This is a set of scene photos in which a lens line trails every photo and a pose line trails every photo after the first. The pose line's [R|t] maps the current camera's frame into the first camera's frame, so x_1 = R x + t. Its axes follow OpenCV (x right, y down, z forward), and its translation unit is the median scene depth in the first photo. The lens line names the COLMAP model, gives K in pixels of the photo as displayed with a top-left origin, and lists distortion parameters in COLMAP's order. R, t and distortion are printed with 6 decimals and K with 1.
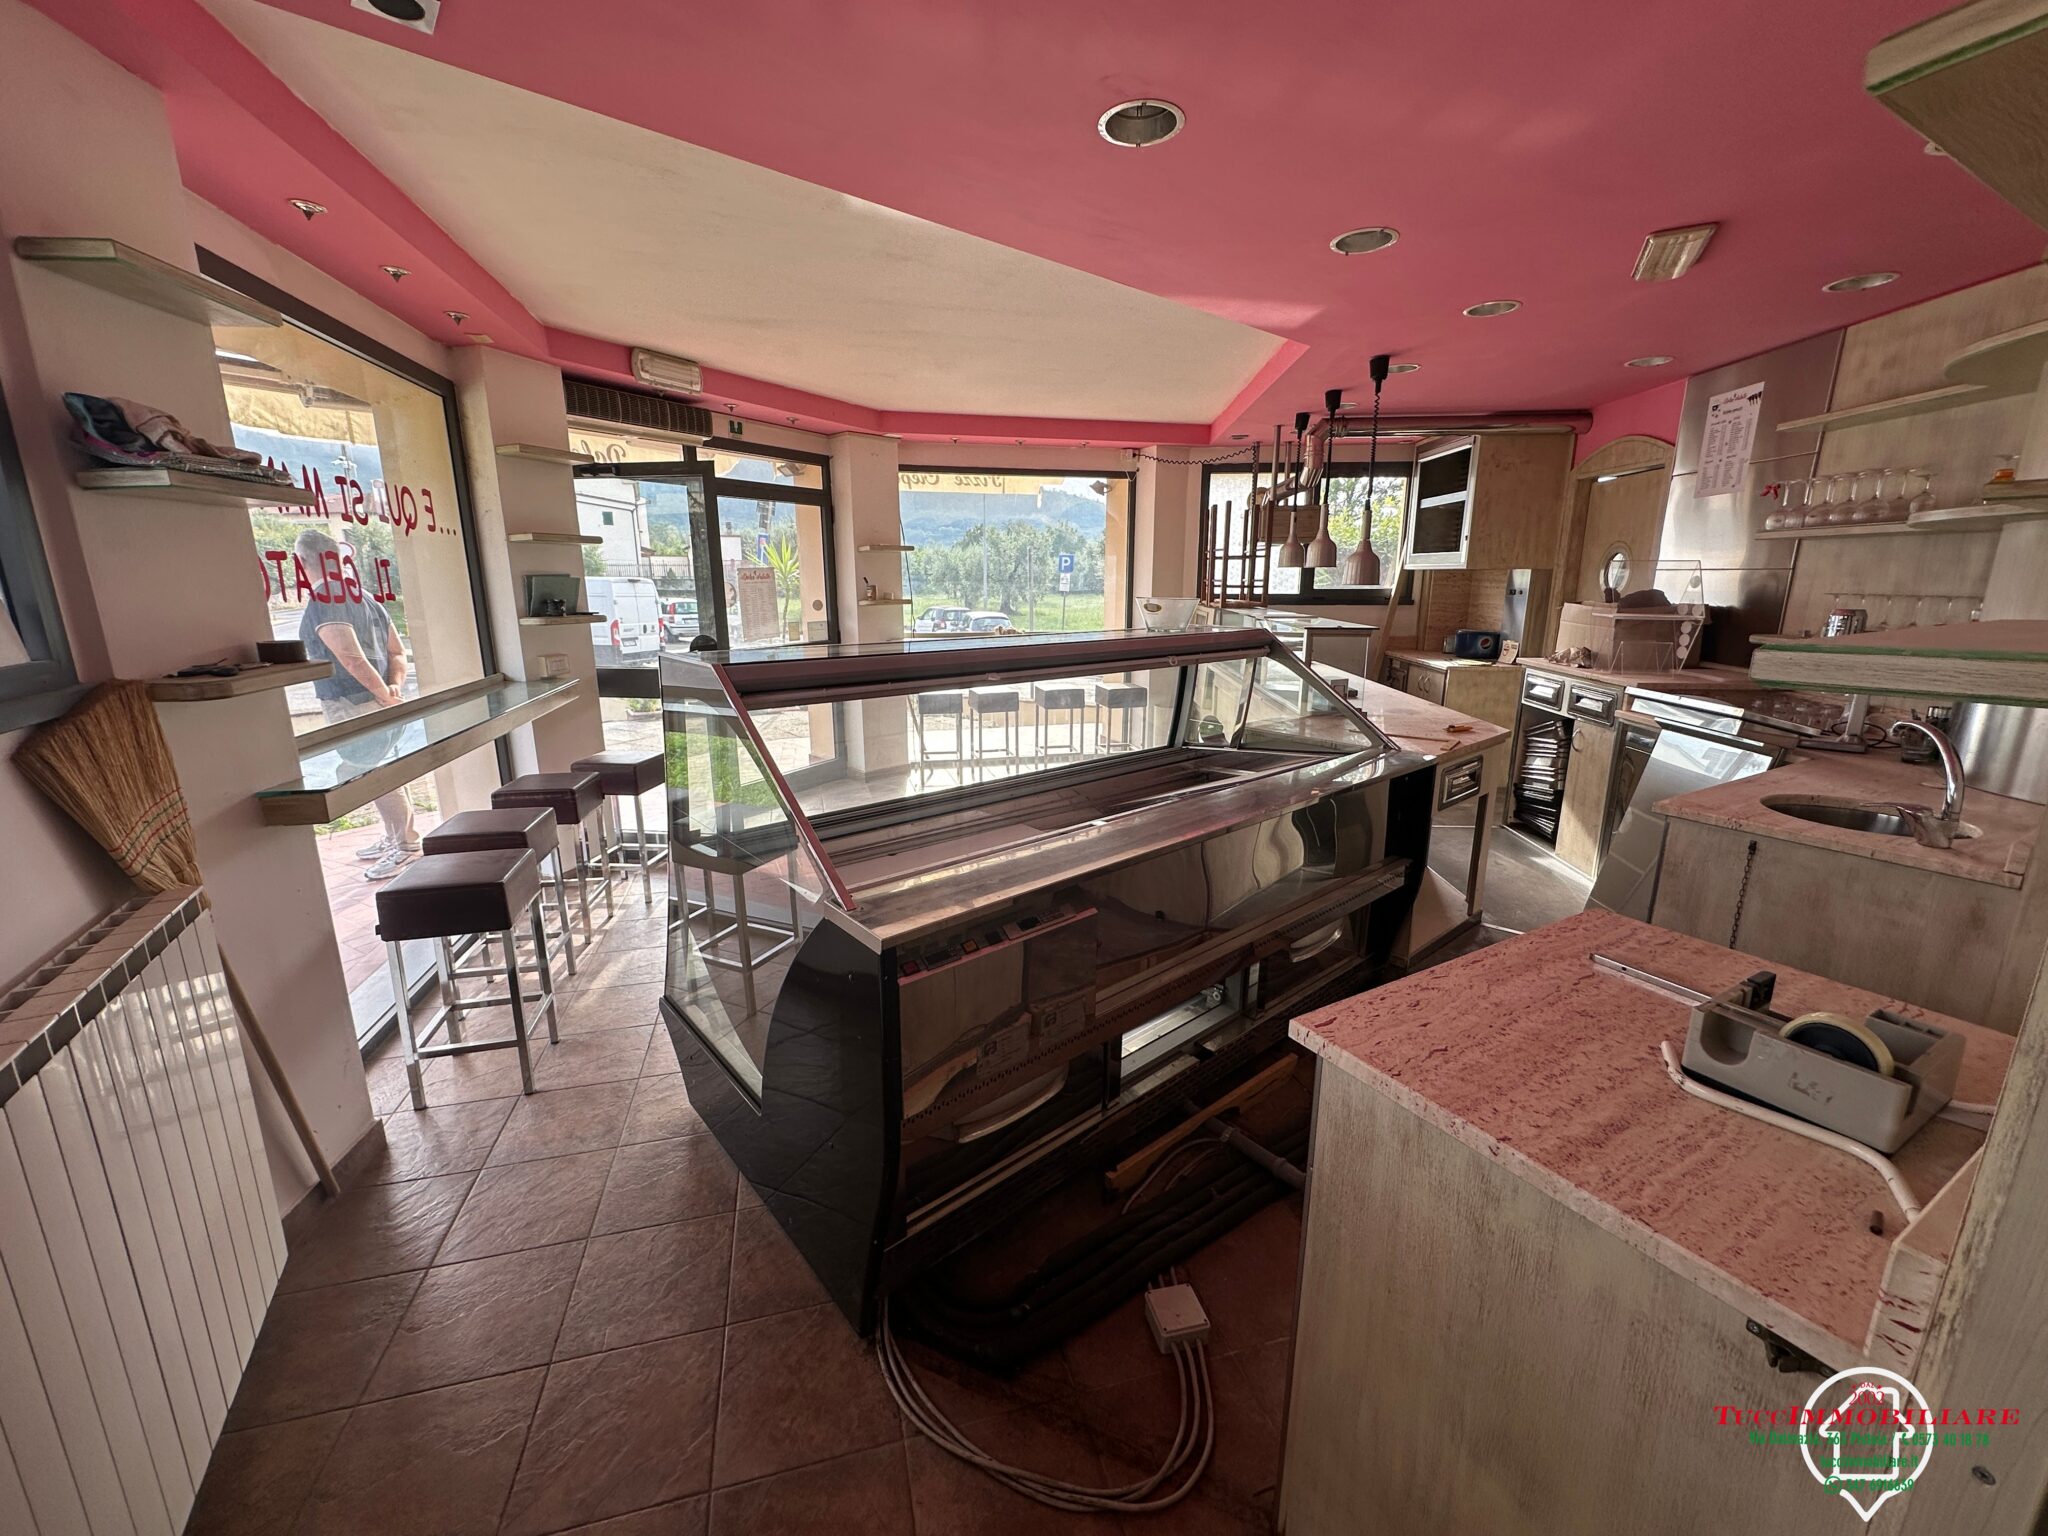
lens RADIAL K [[820.6, 0, 1023.3], [0, 820.6, 767.9], [0, 0, 1]] dist [-0.002434, 0.000181]
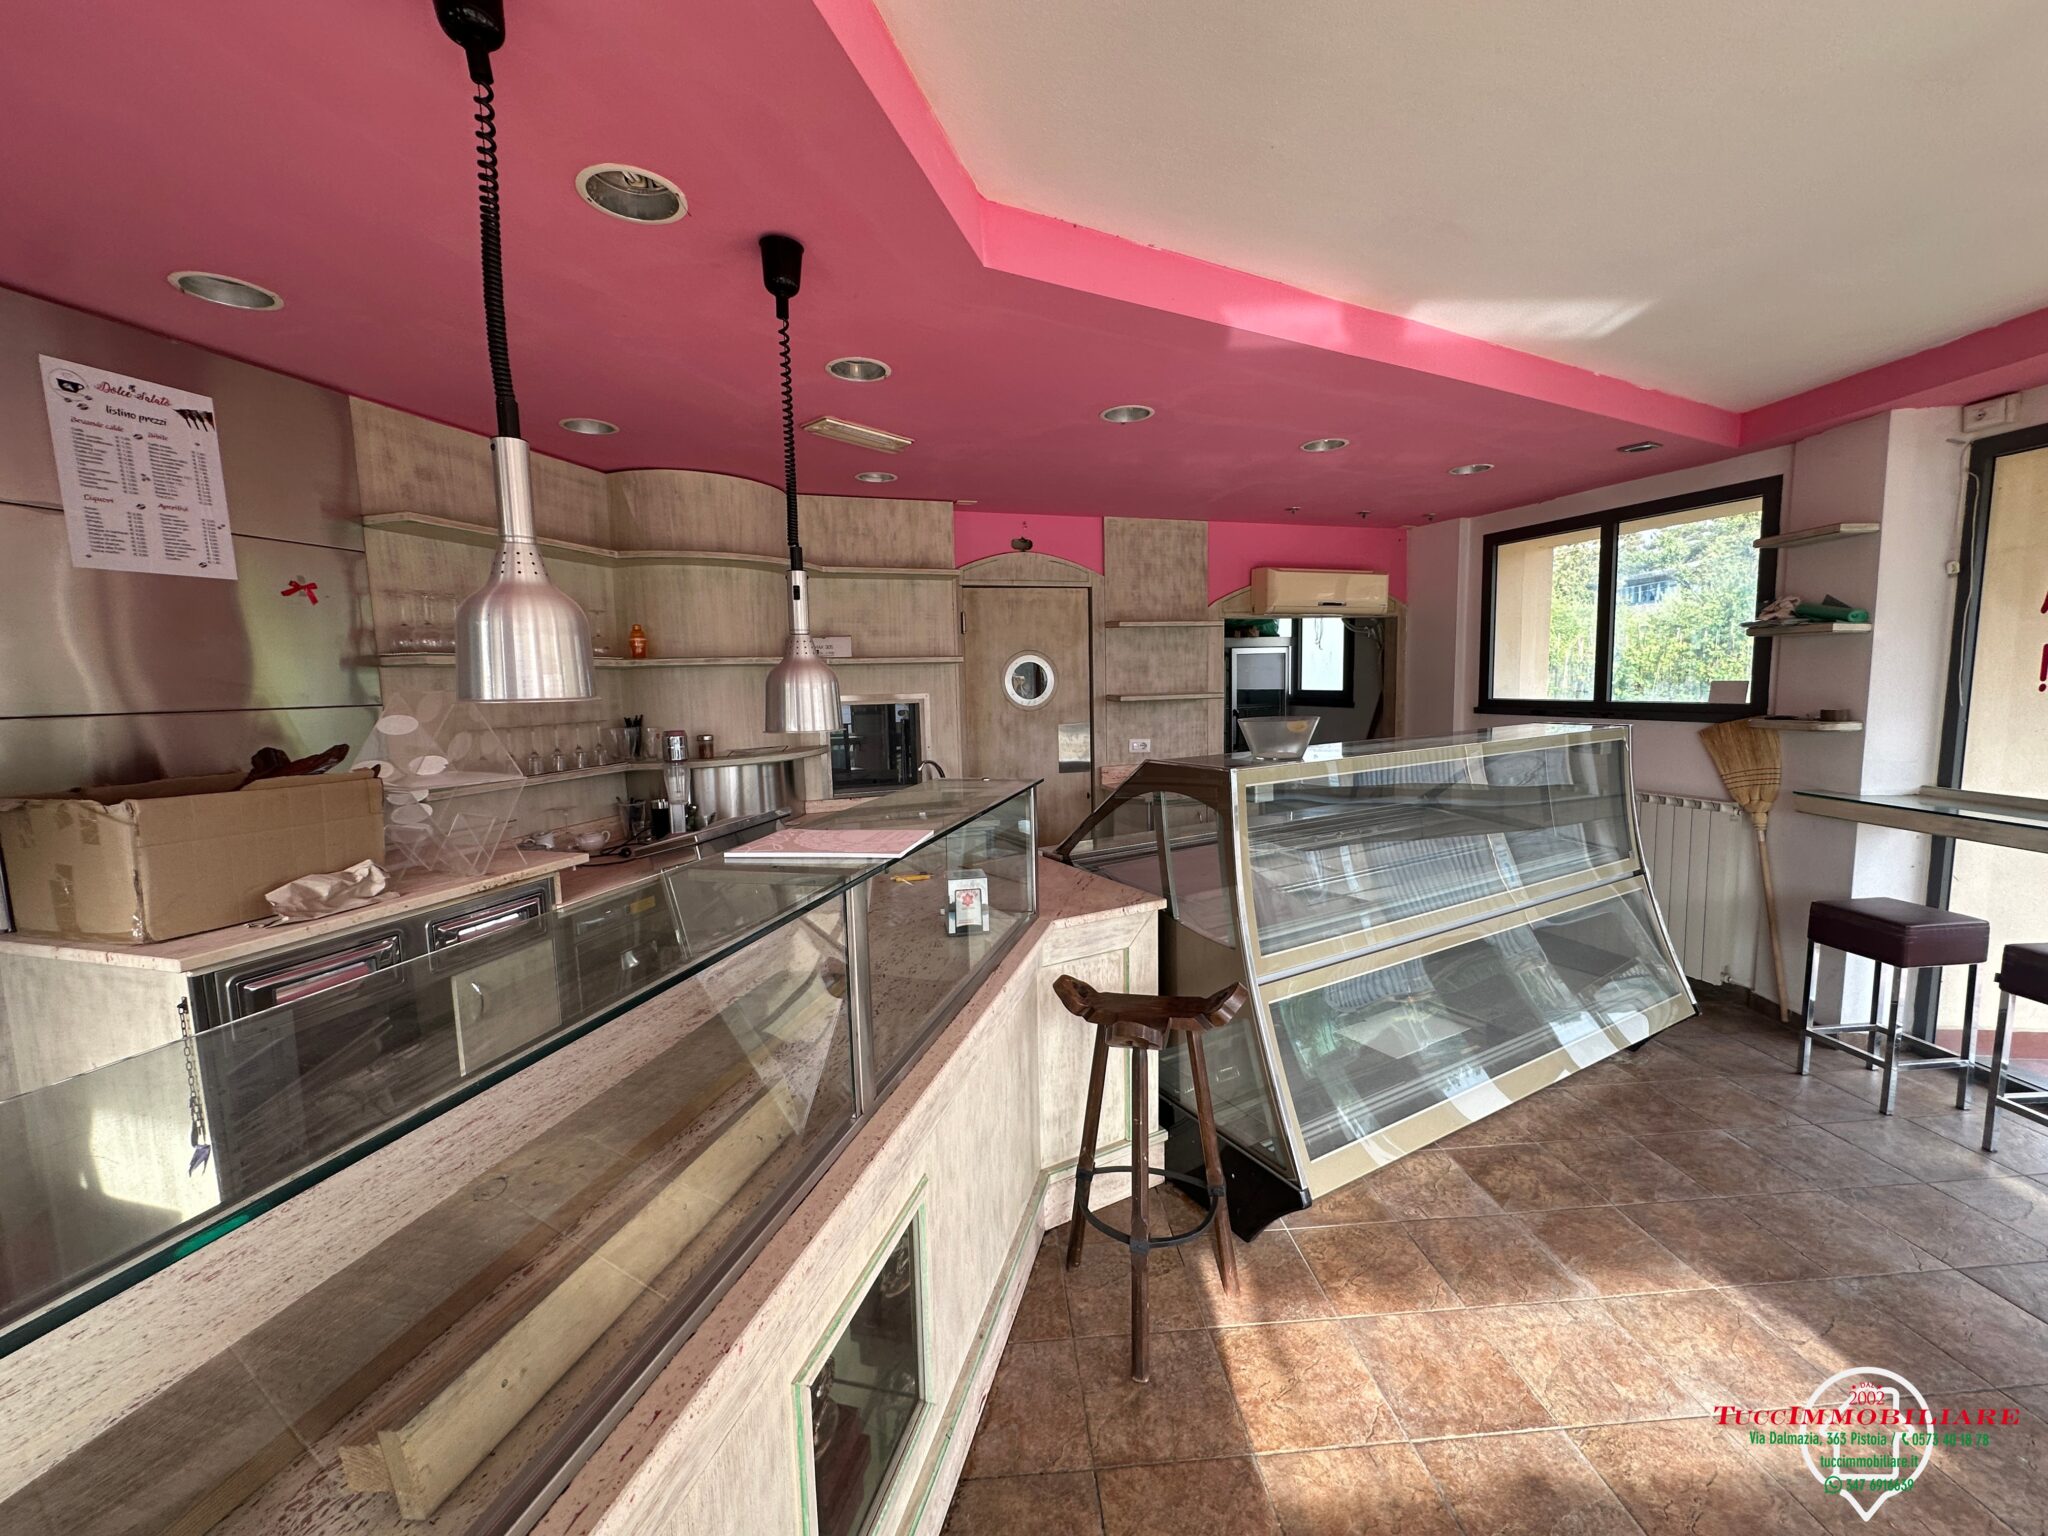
lens RADIAL K [[820.6, 0, 1023.3], [0, 820.6, 767.9], [0, 0, 1]] dist [-0.002434, 0.000181]
pose [[-0.969723, 0.002397, 0.244197, 0.193016], [0.084760, 0.941094, 0.327349, -0.345712], [-0.229028, 0.338136, -0.912804, 1.409673]]
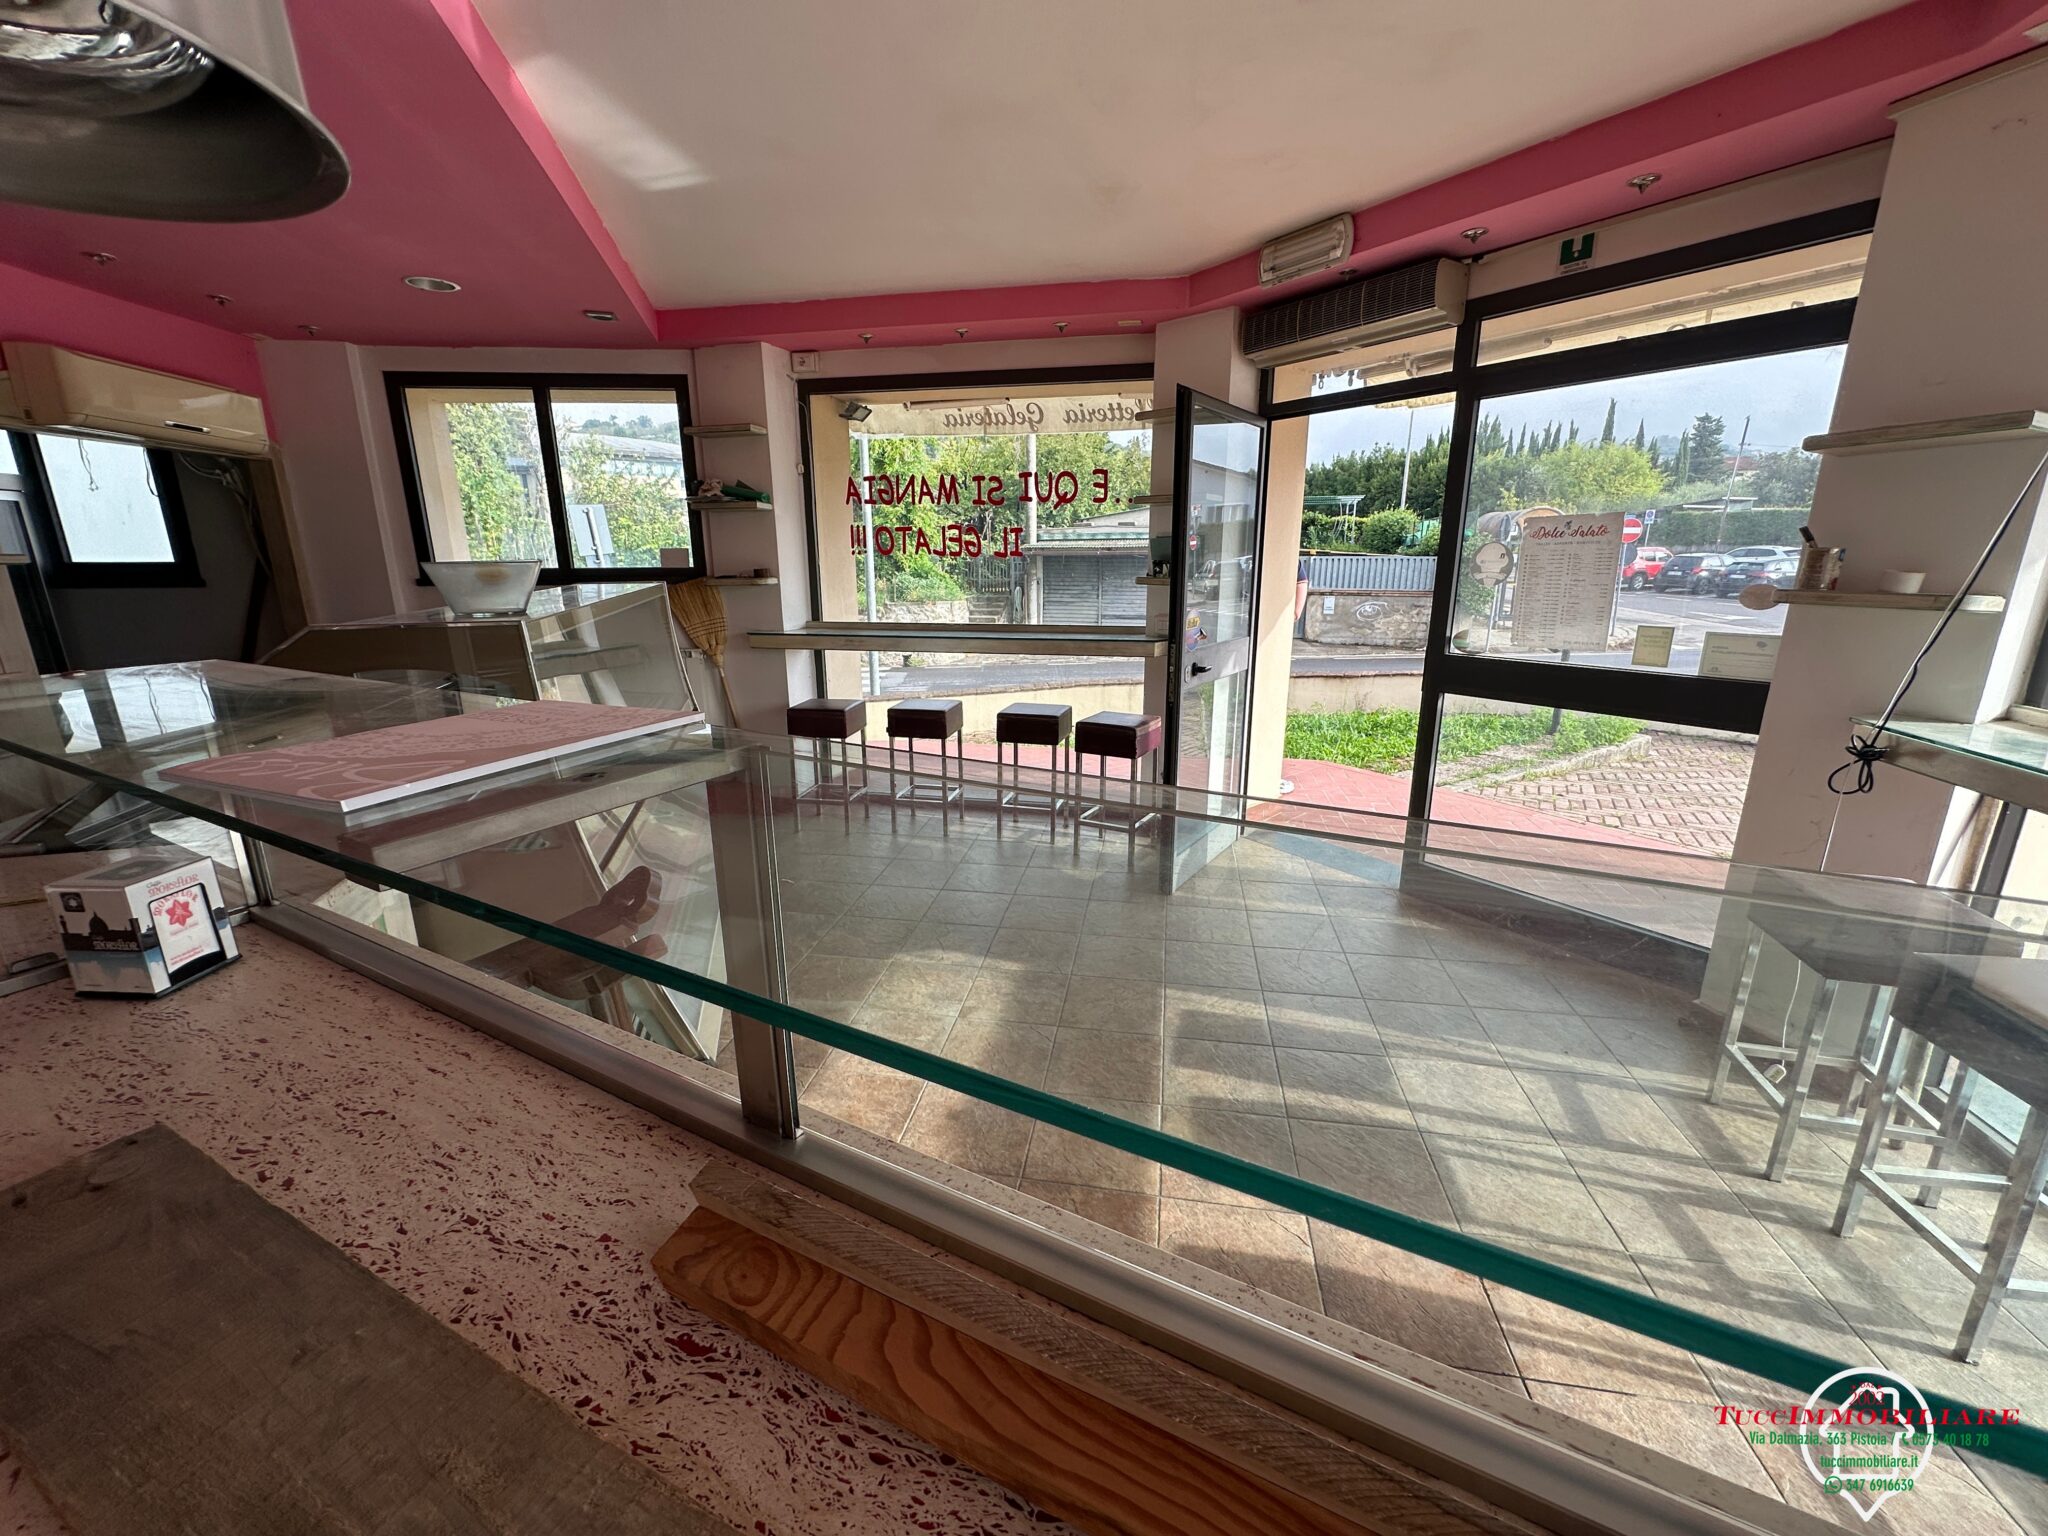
lens RADIAL K [[820.6, 0, 1023.3], [0, 820.6, 767.9], [0, 0, 1]] dist [-0.002434, 0.000181]
pose [[-0.468458, 0.231043, -0.852741, 0.451812], [-0.196703, 0.913698, 0.355619, -0.281530], [0.861310, 0.334329, -0.382582, 1.276146]]
